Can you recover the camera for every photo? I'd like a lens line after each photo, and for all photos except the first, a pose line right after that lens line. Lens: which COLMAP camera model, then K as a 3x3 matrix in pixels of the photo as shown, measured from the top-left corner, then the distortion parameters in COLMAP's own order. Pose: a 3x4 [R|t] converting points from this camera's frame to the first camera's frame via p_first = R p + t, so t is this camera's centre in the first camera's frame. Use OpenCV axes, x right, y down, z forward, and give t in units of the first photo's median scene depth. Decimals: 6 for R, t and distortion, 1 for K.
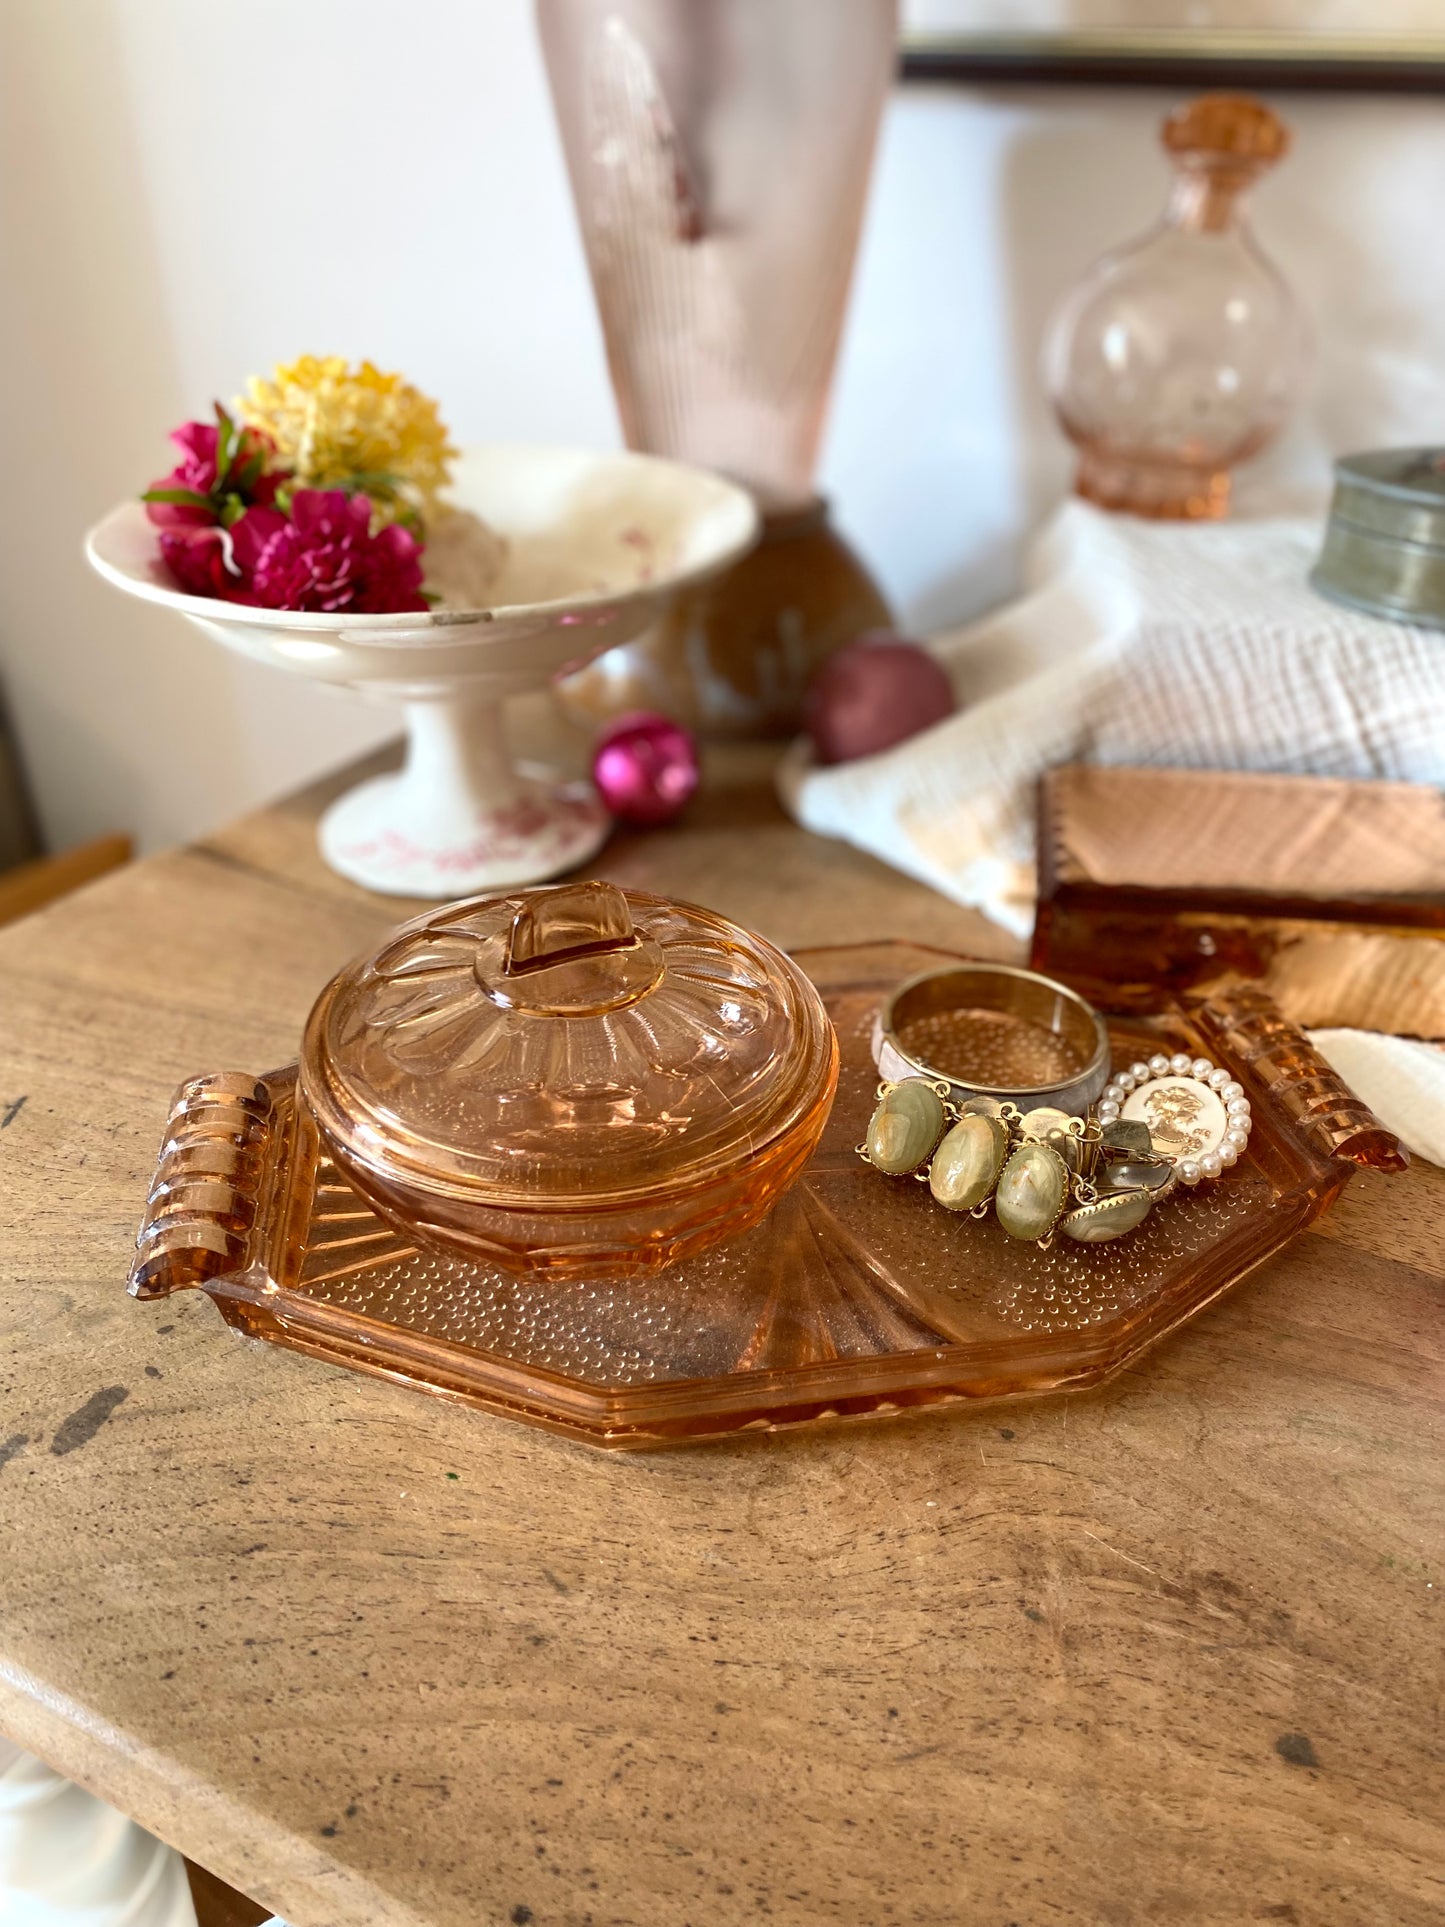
lens RADIAL K [[1493.9, 0, 727.0], [0, 1493.9, 956.6], [0, 0, 1]] dist [0.007879, -0.016328]
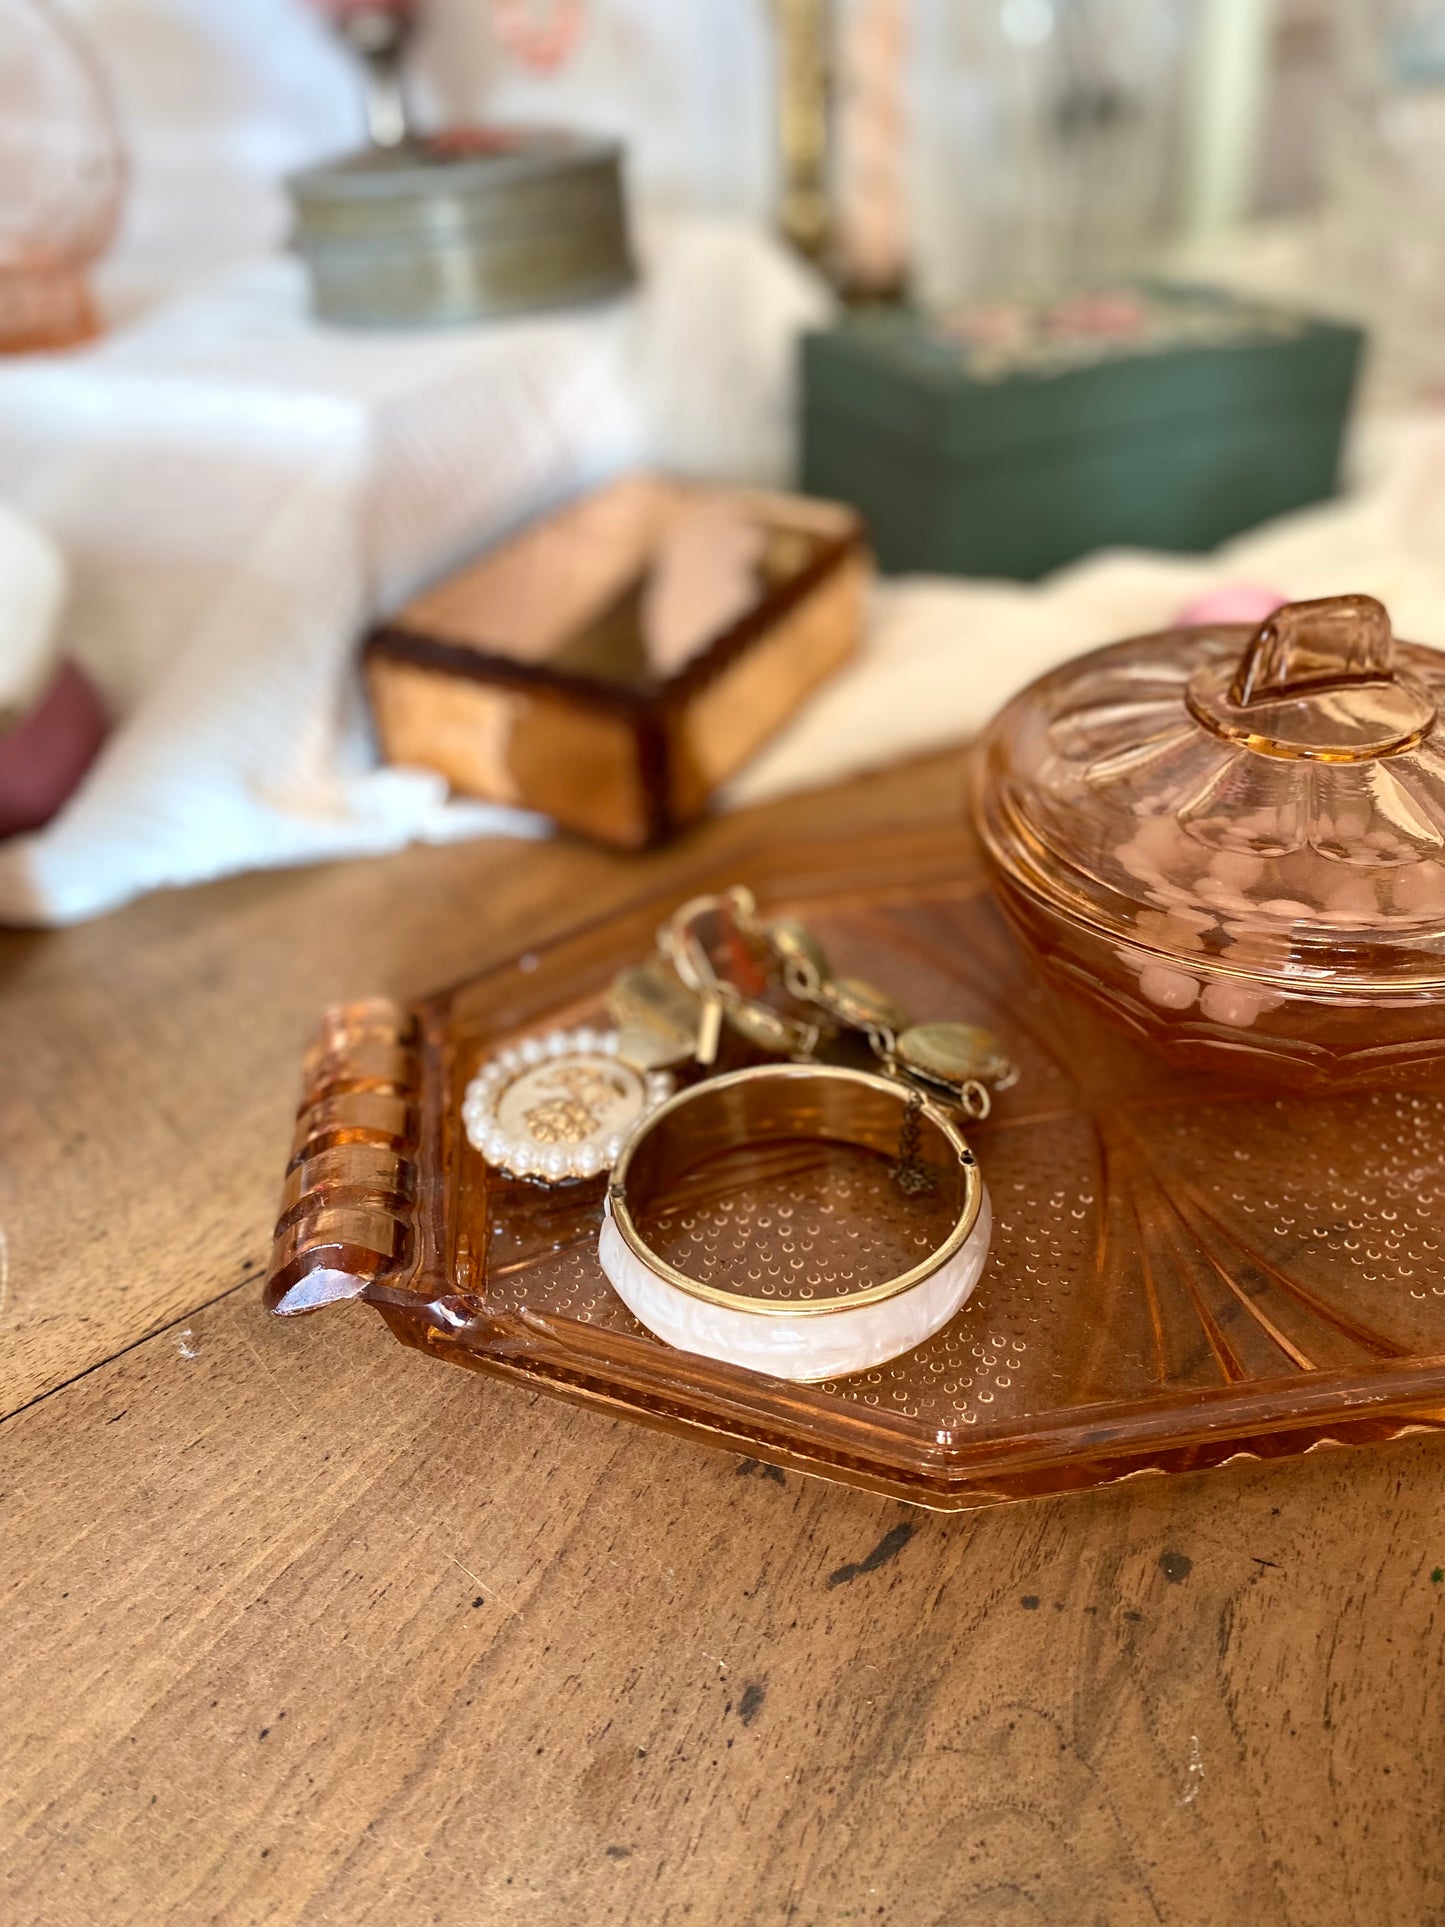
lens RADIAL K [[1493.9, 0, 724.3], [0, 1493.9, 973.1], [0, 0, 1]] dist [0.007879, -0.016328]
pose [[0.314780, -0.576456, 0.754063, -0.607459], [0.527724, 0.766630, 0.365768, -0.272345], [-0.788937, 0.282801, 0.545529, 0.758680]]
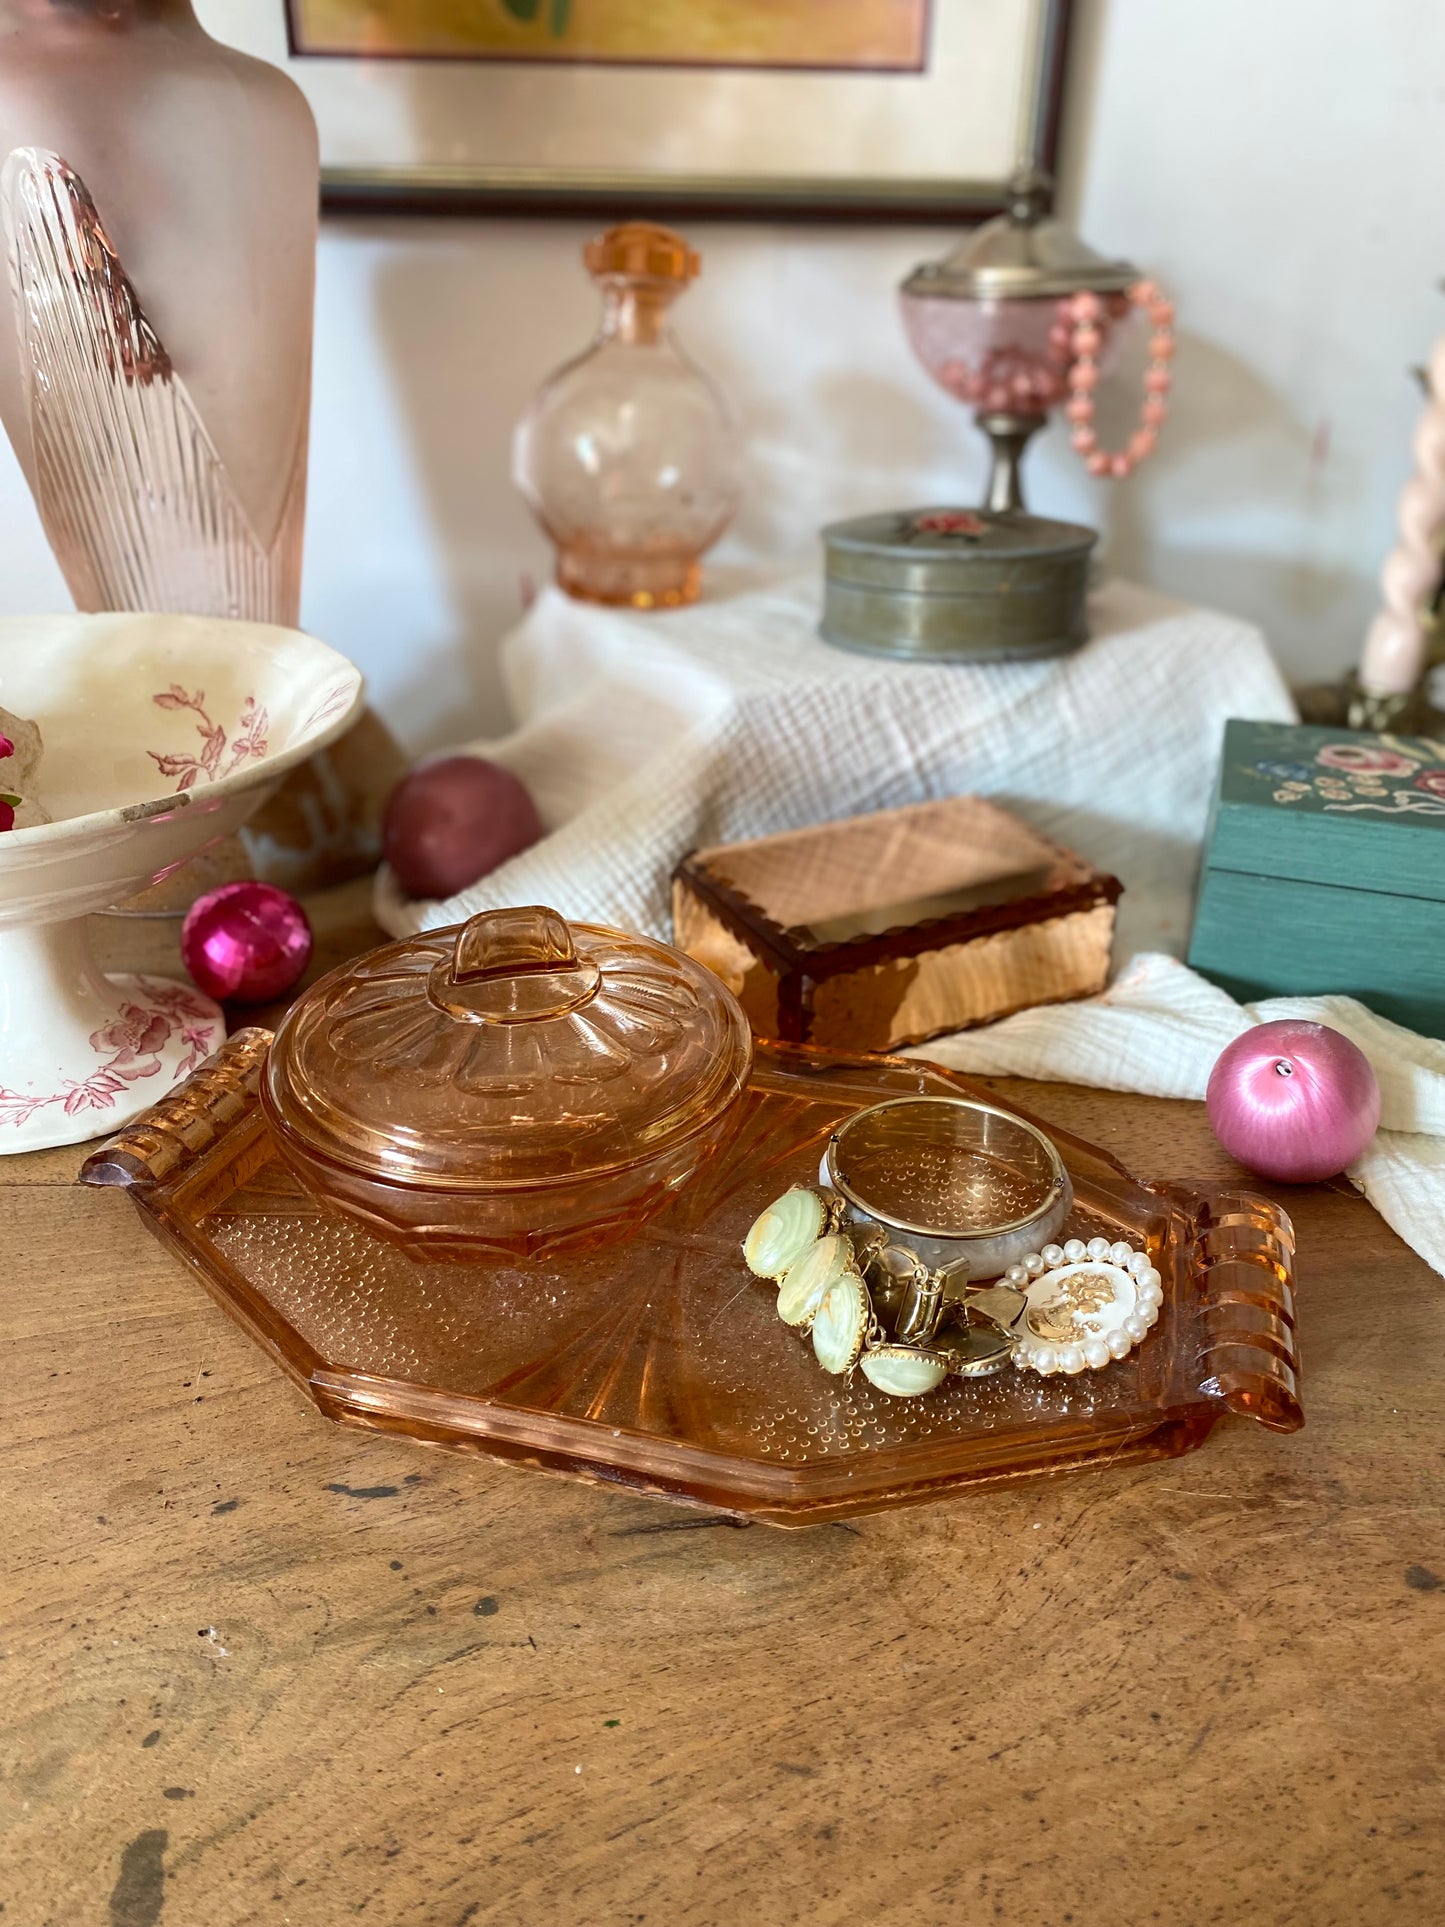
lens RADIAL K [[1493.9, 0, 722.9], [0, 1493.9, 949.6], [0, 0, 1]] dist [0.007879, -0.016328]
pose [[0.848796, -0.236582, 0.472836, -0.412362], [0.271116, 0.962533, -0.005084, -0.067287], [-0.453918, 0.132508, 0.881136, 0.122274]]
